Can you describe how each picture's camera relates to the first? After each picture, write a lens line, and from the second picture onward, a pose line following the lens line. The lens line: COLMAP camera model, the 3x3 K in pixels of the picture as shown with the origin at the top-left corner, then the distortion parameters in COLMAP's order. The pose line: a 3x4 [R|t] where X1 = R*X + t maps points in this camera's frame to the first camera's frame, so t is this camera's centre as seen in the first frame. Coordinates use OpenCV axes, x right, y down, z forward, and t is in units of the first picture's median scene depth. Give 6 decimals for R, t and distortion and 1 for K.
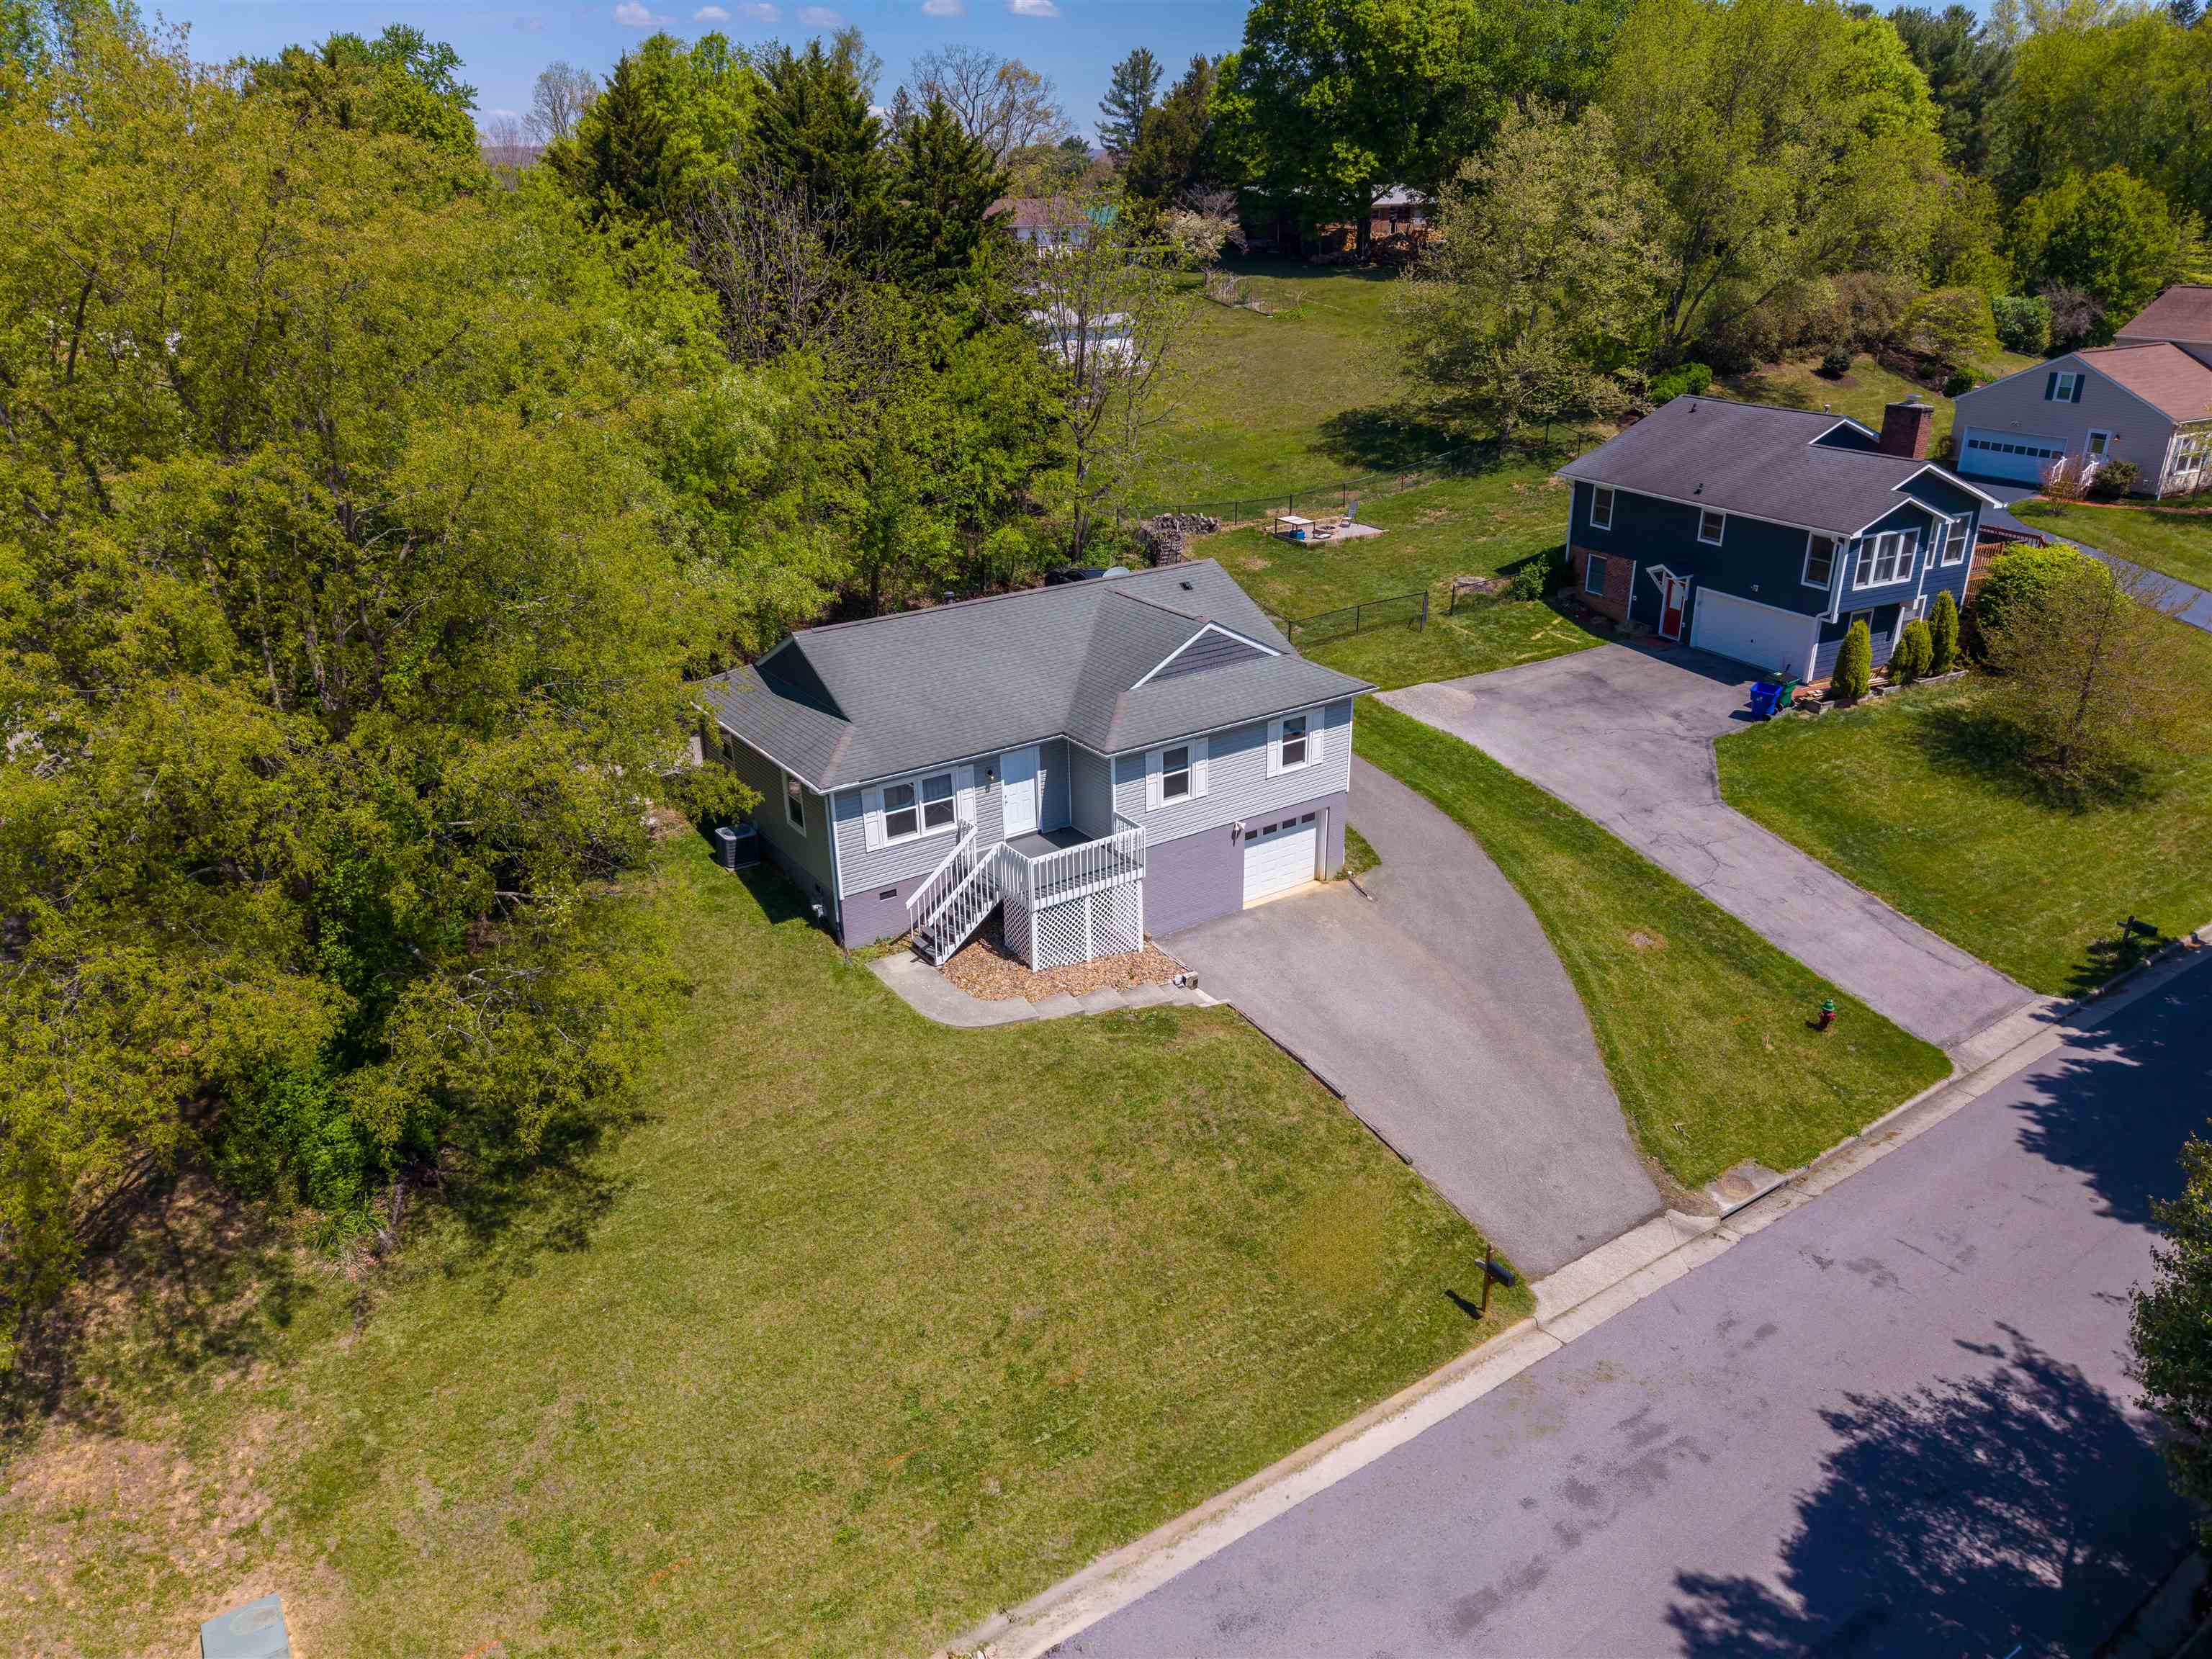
lens RADIAL K [[1493.4, 0, 1093.2], [0, 1493.4, 825.6], [0, 0, 1]] dist [-0.000755, -0.003003]
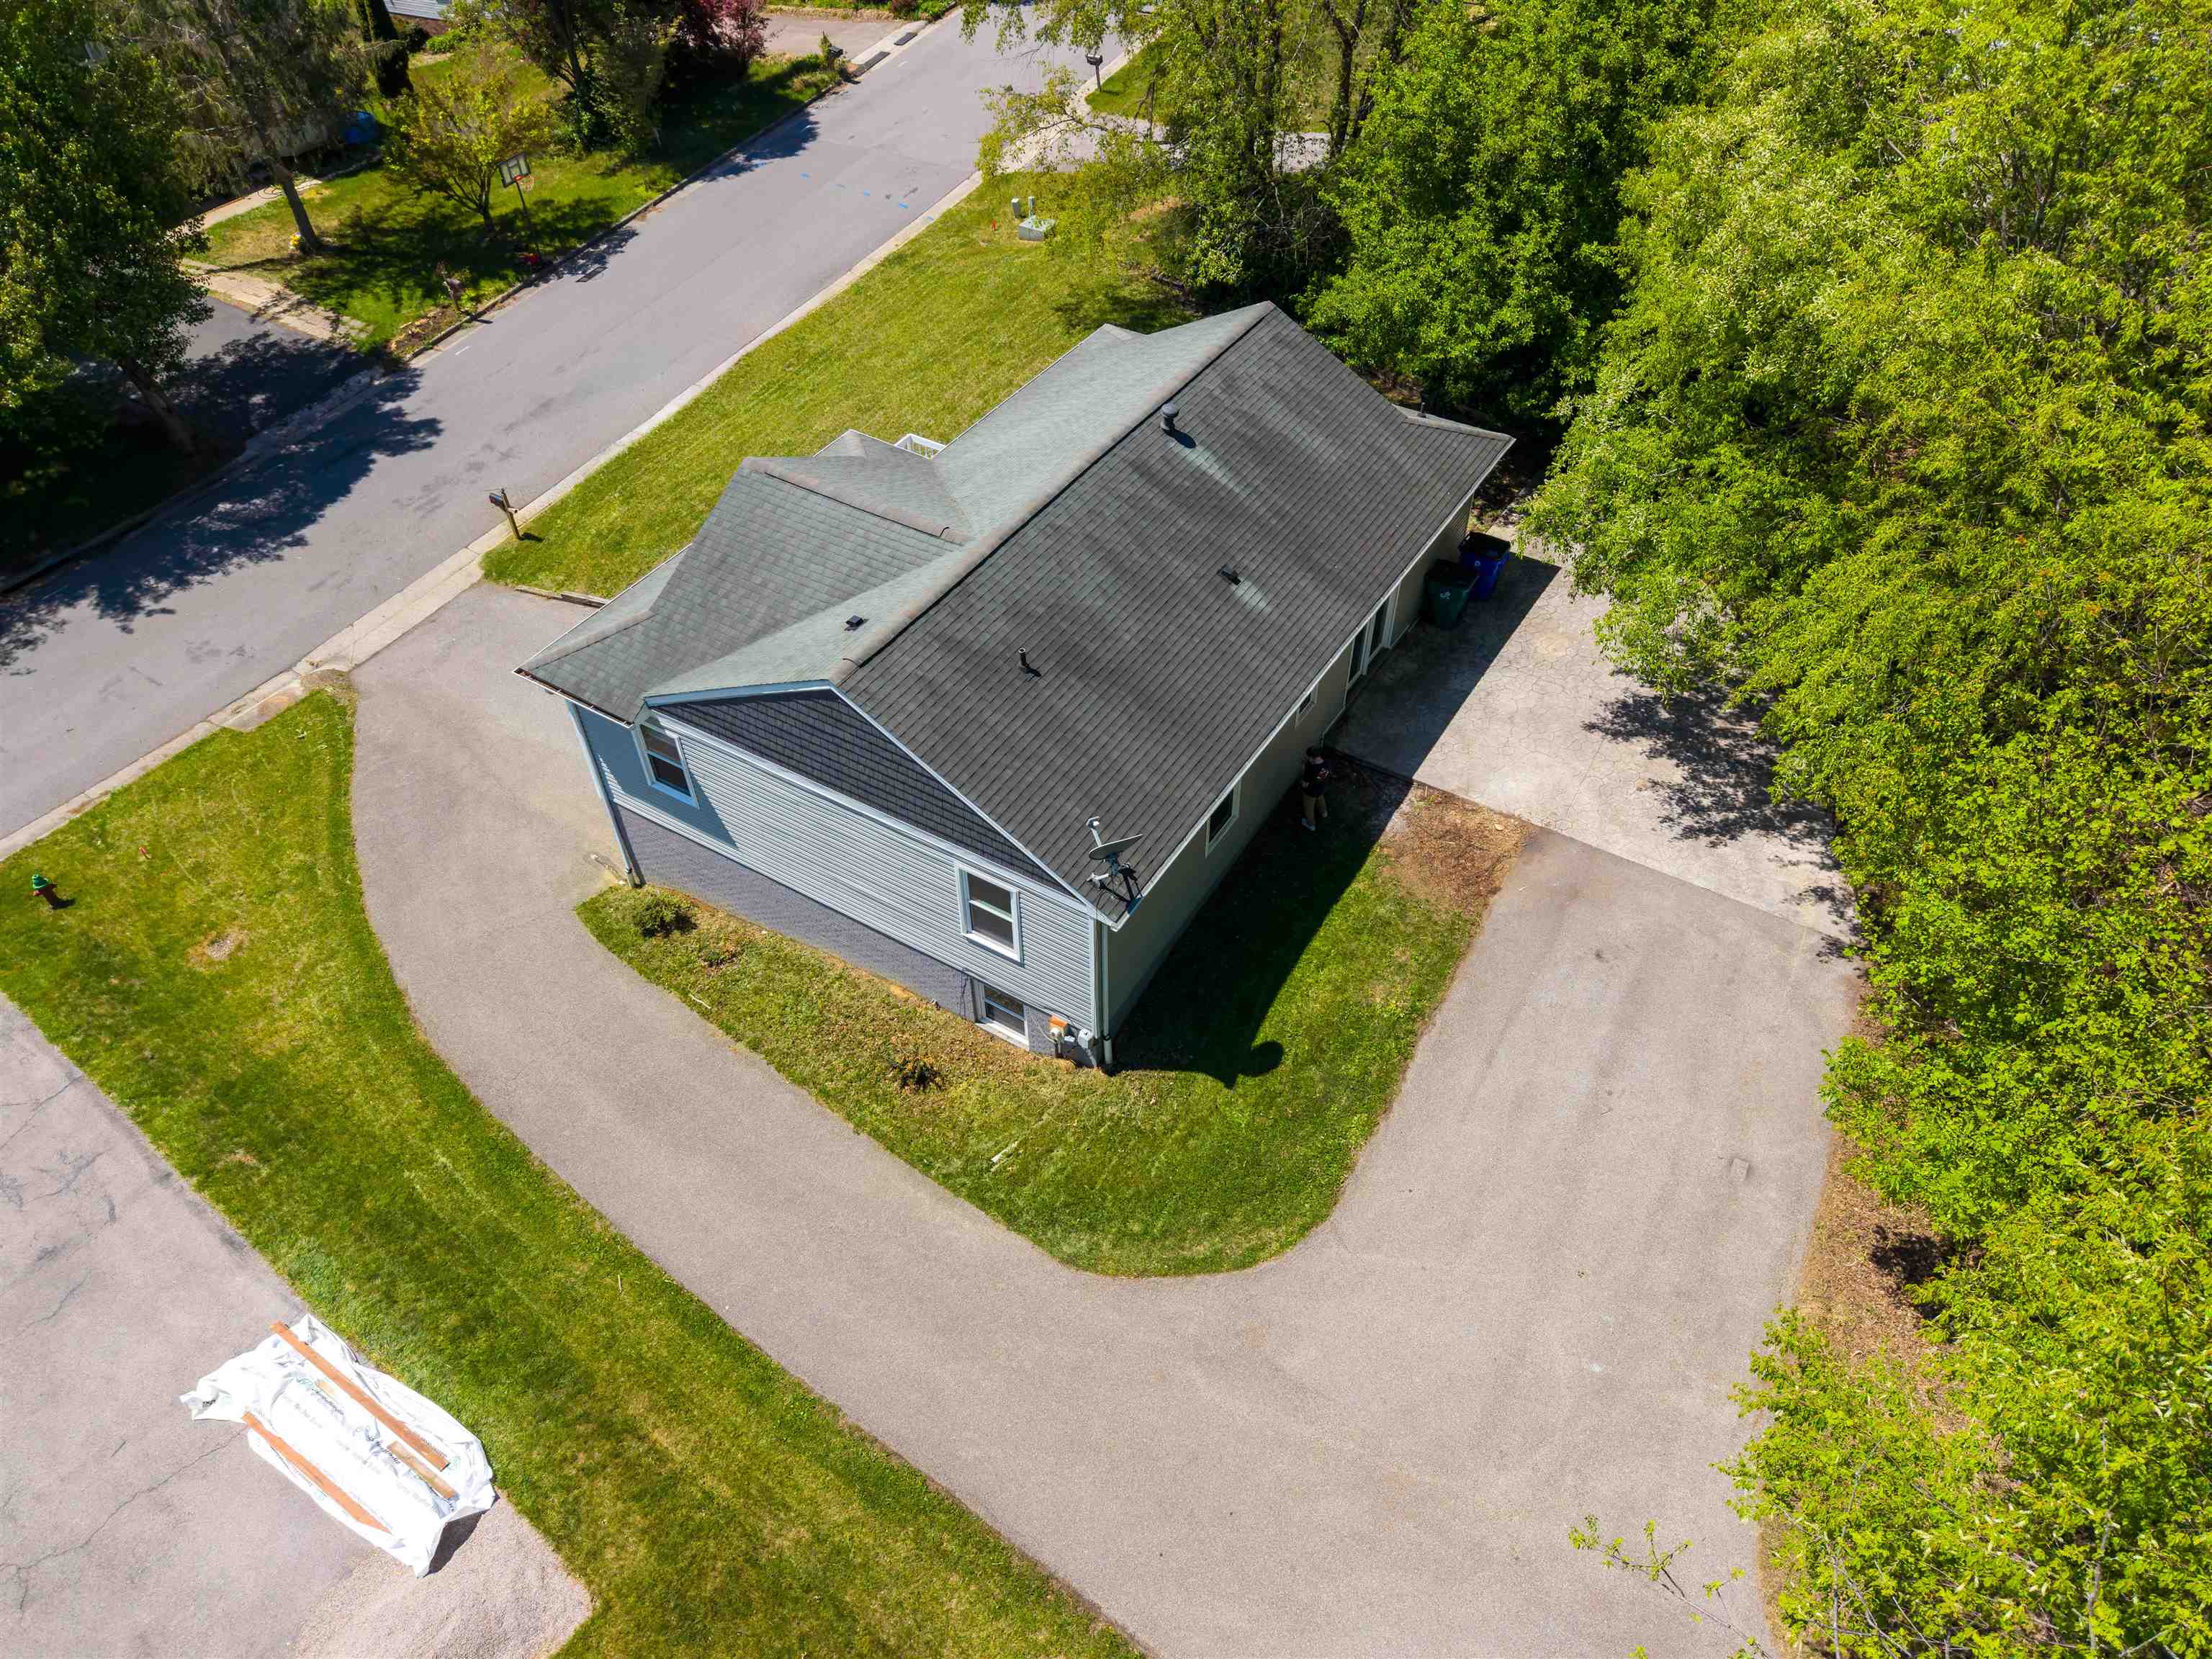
lens RADIAL K [[1493.4, 0, 1093.2], [0, 1493.4, 825.6], [0, 0, 1]] dist [-0.000755, -0.003003]
pose [[-0.915108, 0.297978, -0.271635, 0.170119], [-0.142548, 0.391089, 0.909247, -0.713308], [0.377169, 0.870780, -0.315412, 1.425612]]
